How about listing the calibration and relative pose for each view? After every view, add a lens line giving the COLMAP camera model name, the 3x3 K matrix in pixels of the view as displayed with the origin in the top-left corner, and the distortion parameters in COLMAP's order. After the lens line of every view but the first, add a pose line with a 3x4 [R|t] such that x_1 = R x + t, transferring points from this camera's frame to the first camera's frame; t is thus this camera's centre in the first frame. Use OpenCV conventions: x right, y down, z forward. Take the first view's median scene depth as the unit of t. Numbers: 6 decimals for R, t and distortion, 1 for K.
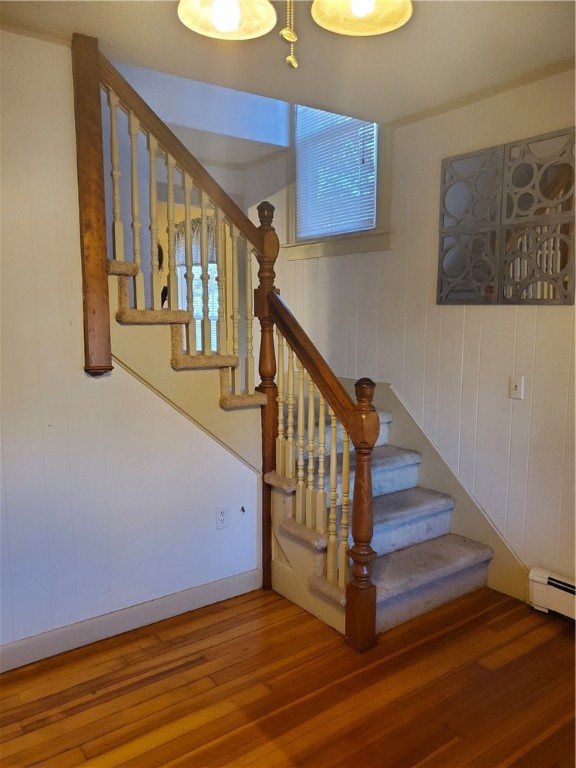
lens RADIAL K [[597.8, 0, 291.6], [0, 597.8, 384.1], [0, 0, 1]] dist [0.058374, -0.043705]
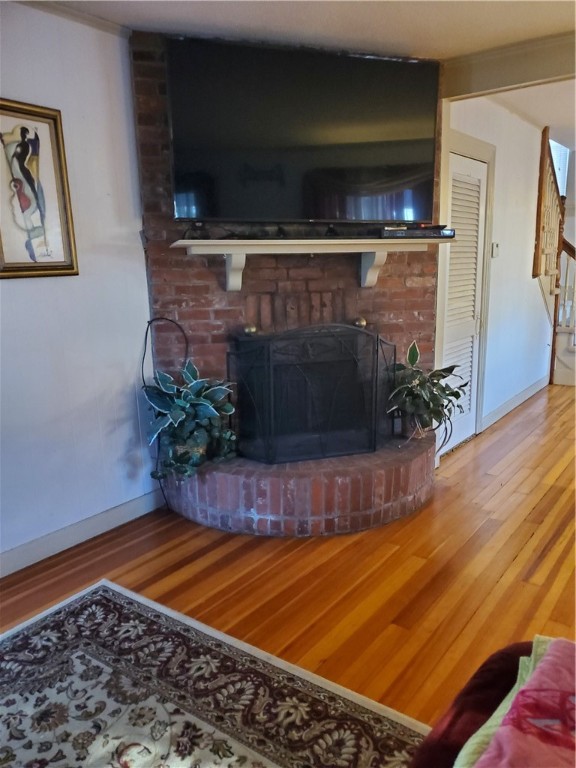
lens RADIAL K [[597.8, 0, 291.6], [0, 597.8, 384.1], [0, 0, 1]] dist [0.058374, -0.043705]
pose [[0.955350, -0.080917, 0.284181, -1.620016], [0.055495, 0.993794, 0.096408, 0.097492], [-0.290219, -0.076333, 0.953911, -0.799280]]
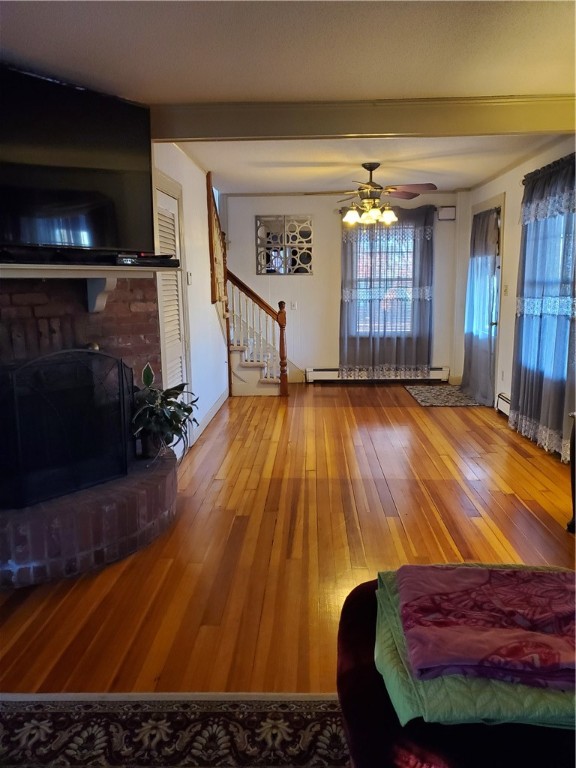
lens RADIAL K [[597.8, 0, 291.6], [0, 597.8, 384.1], [0, 0, 1]] dist [0.058374, -0.043705]
pose [[0.623230, -0.140816, 0.769256, -1.837568], [0.098597, 0.989954, 0.101336, 0.085813], [-0.775798, 0.012691, 0.630853, -0.732540]]
